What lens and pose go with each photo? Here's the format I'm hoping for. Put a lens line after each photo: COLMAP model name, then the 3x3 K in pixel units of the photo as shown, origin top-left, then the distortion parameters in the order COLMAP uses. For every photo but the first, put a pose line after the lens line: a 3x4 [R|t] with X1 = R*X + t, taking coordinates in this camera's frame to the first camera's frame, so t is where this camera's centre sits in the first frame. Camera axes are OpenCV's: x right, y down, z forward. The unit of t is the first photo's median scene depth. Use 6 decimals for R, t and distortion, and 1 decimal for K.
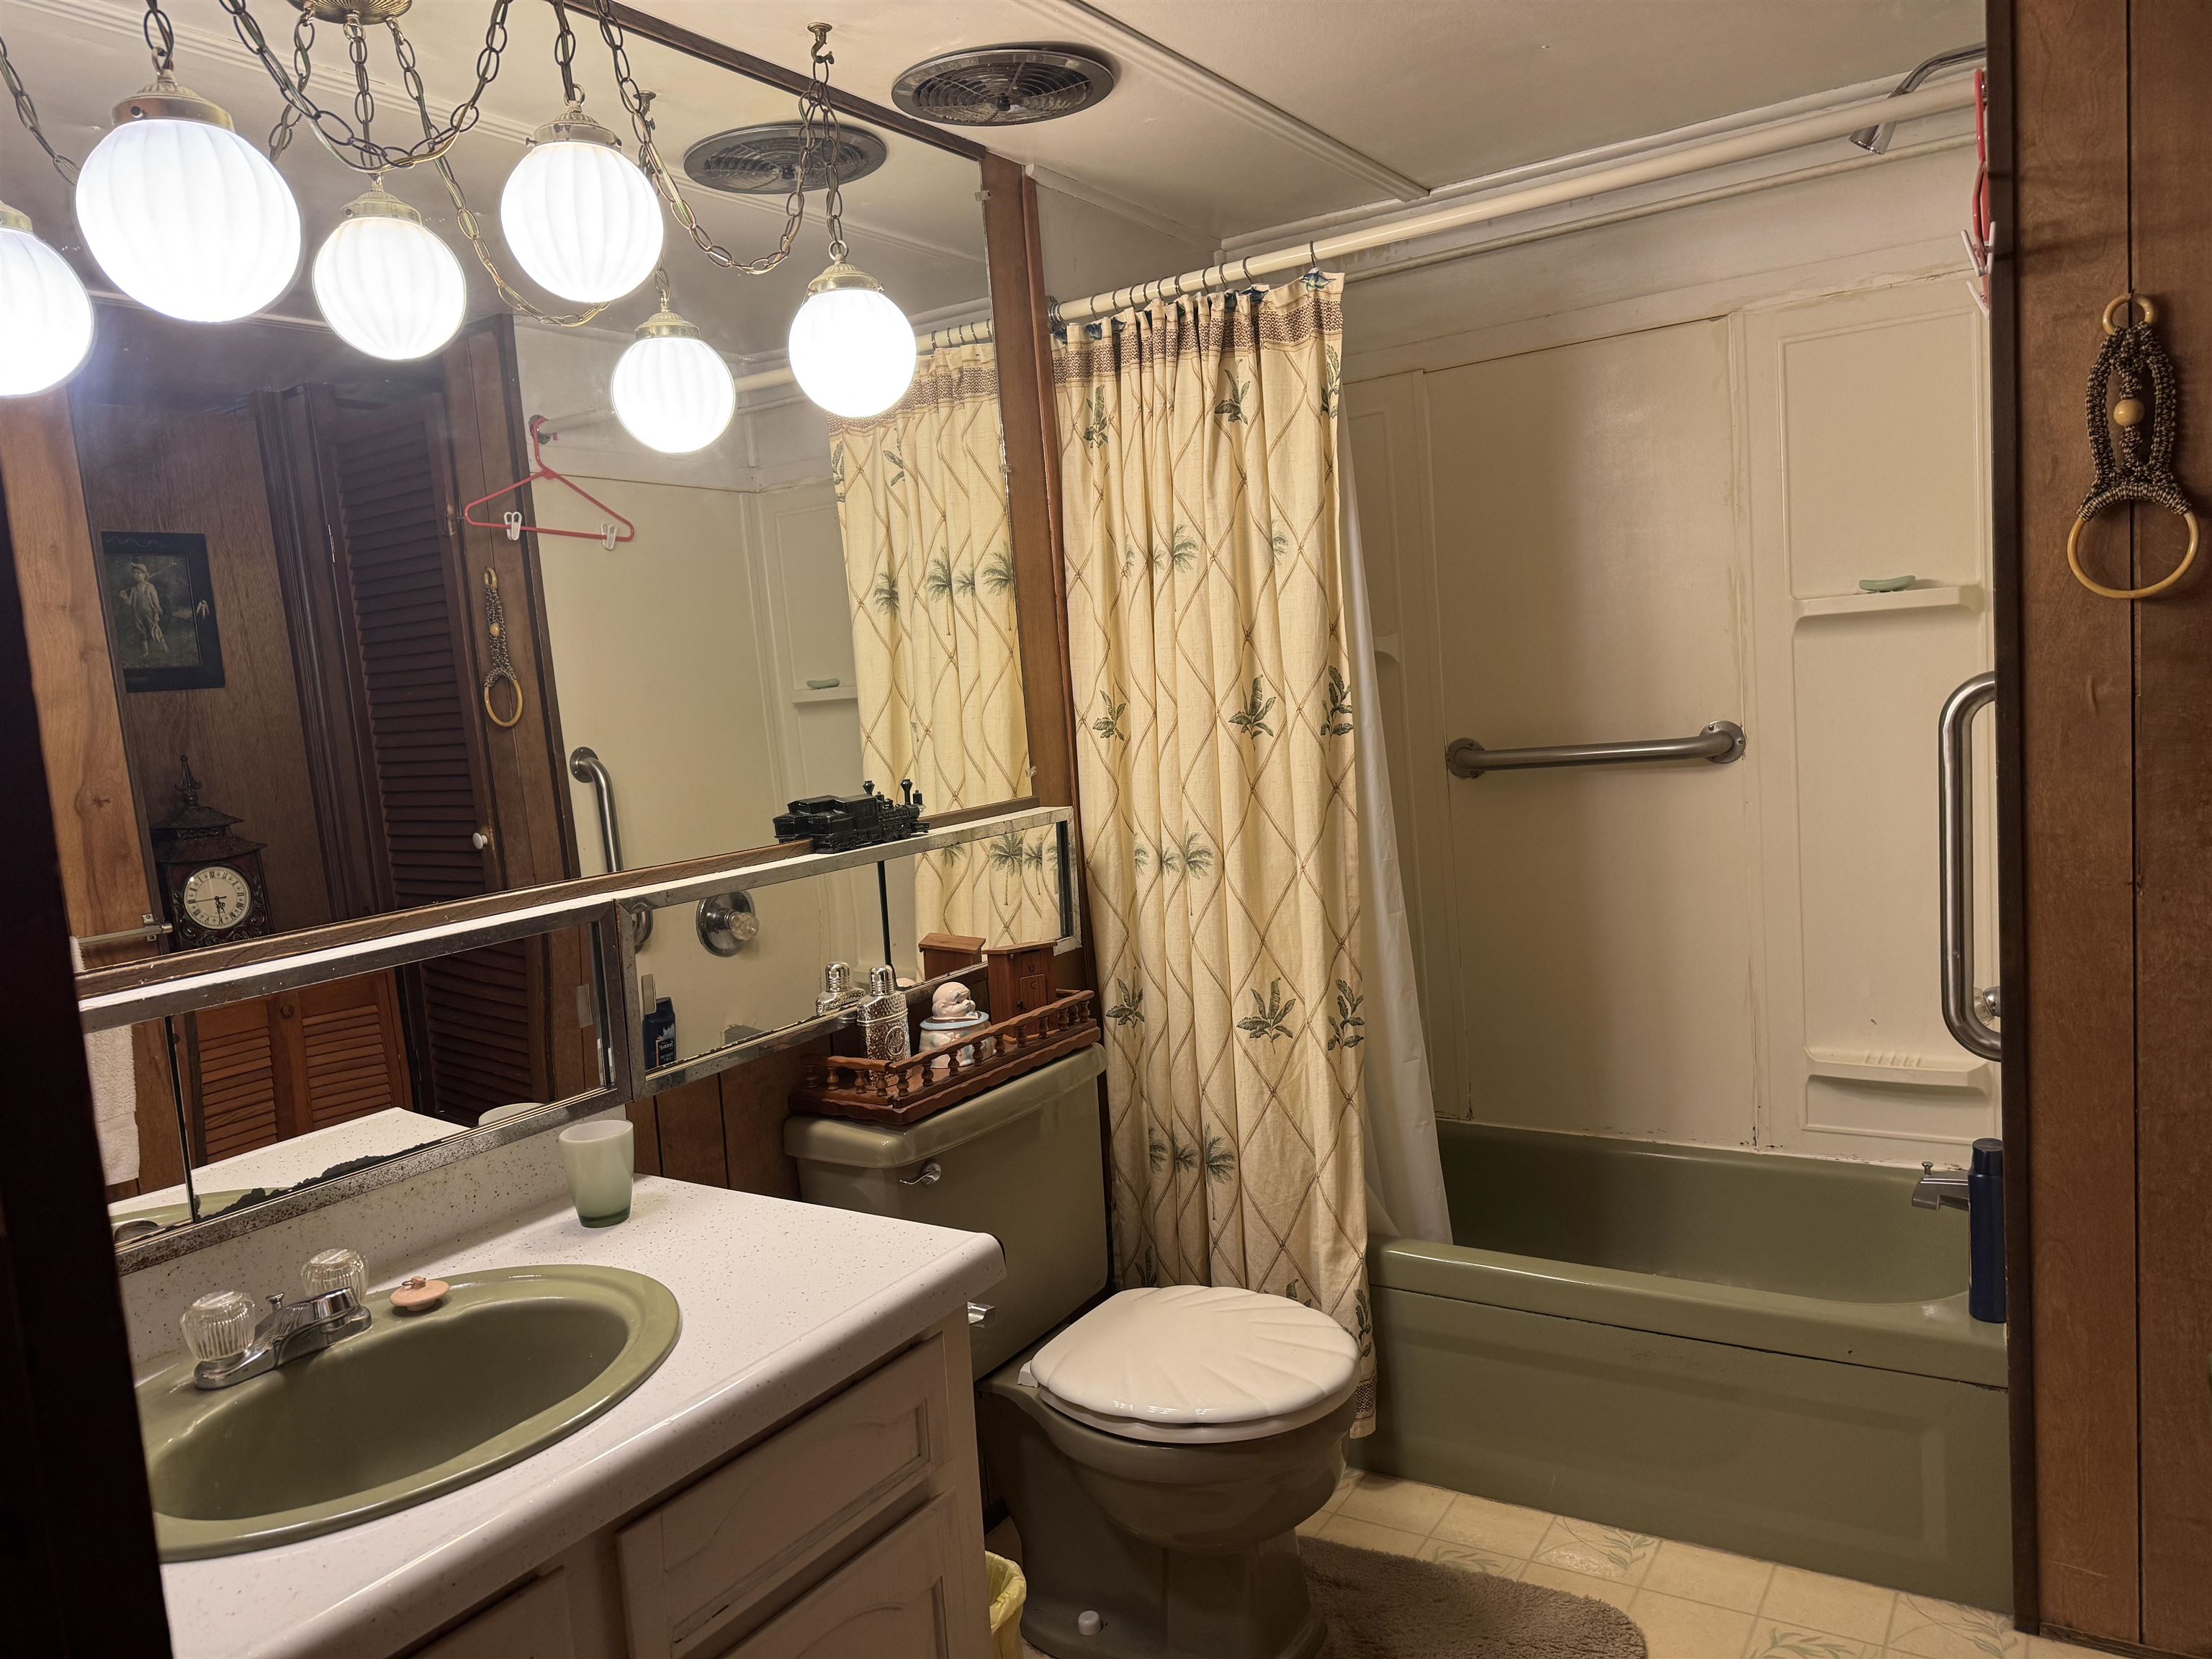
lens RADIAL K [[1539.1, 0, 1111.3], [0, 1539.1, 834.0], [0, 0, 1]] dist [0.055922, -0.058093]
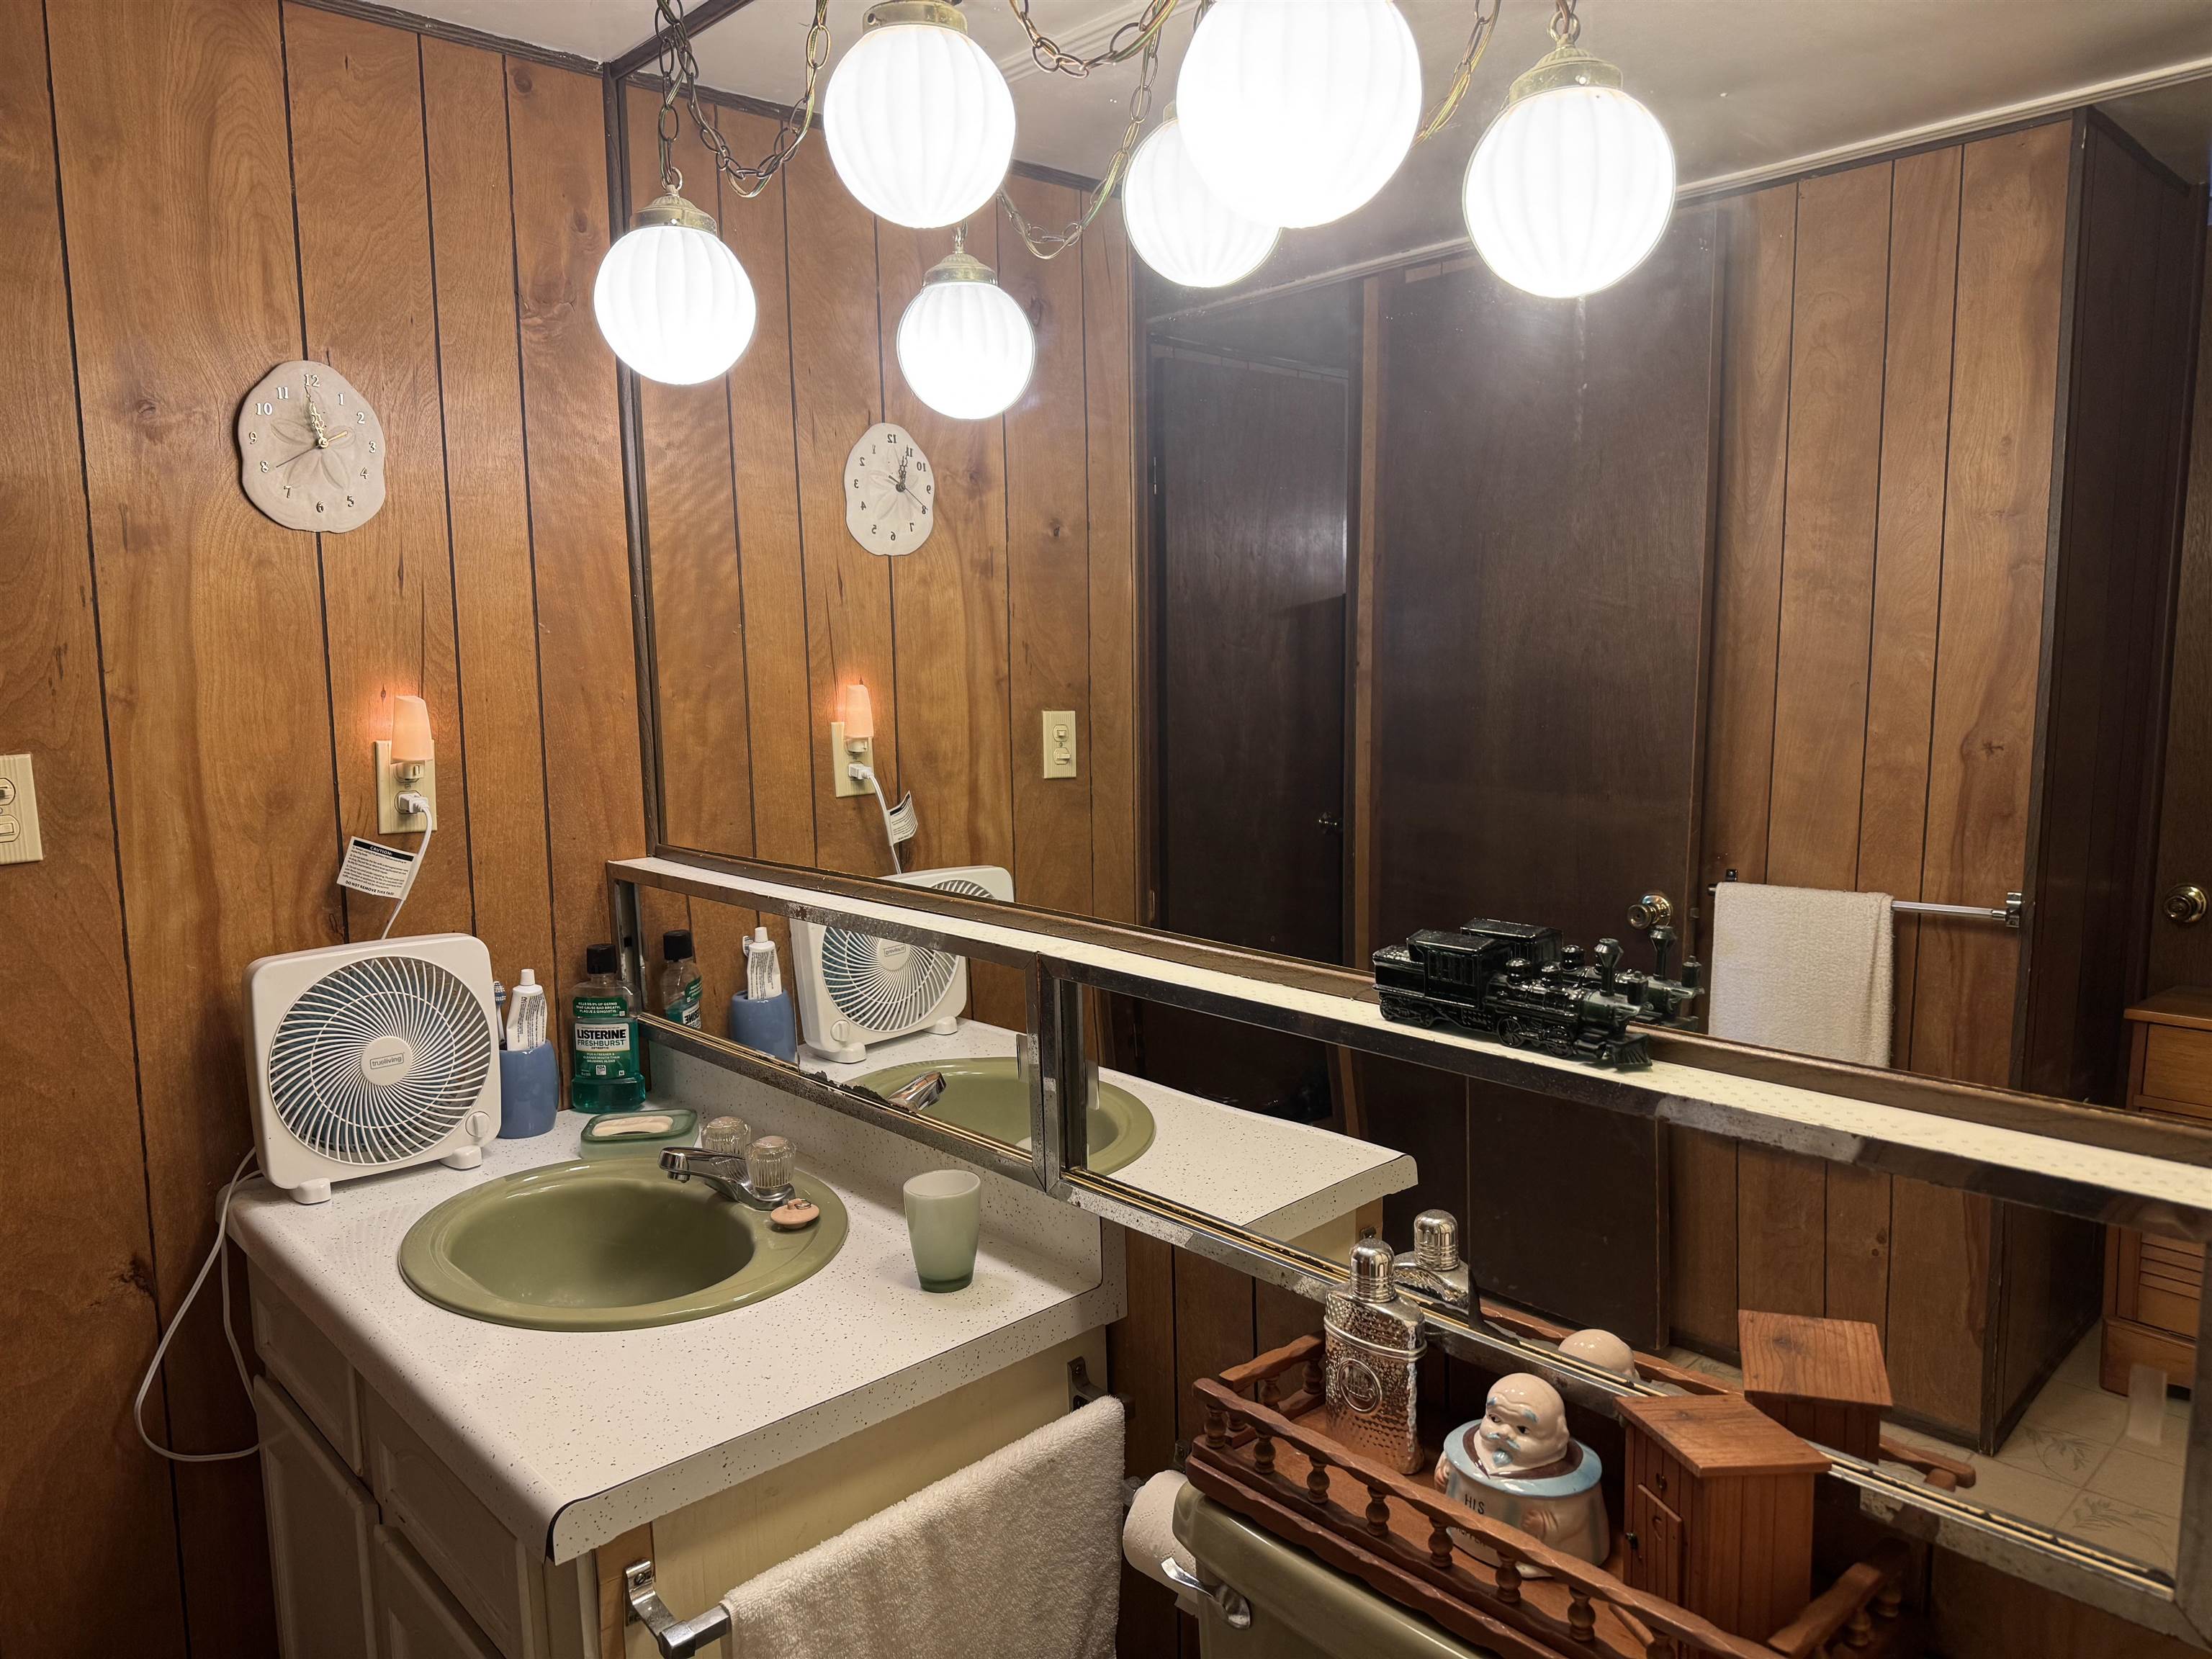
lens RADIAL K [[1539.1, 0, 1111.7], [0, 1539.1, 826.2], [0, 0, 1]] dist [0.055922, -0.058093]
pose [[-0.242063, 0.188617, -0.951750, 0.267504], [-0.075254, 0.974318, 0.212229, -0.122128], [0.967338, 0.122996, -0.221652, 0.742980]]
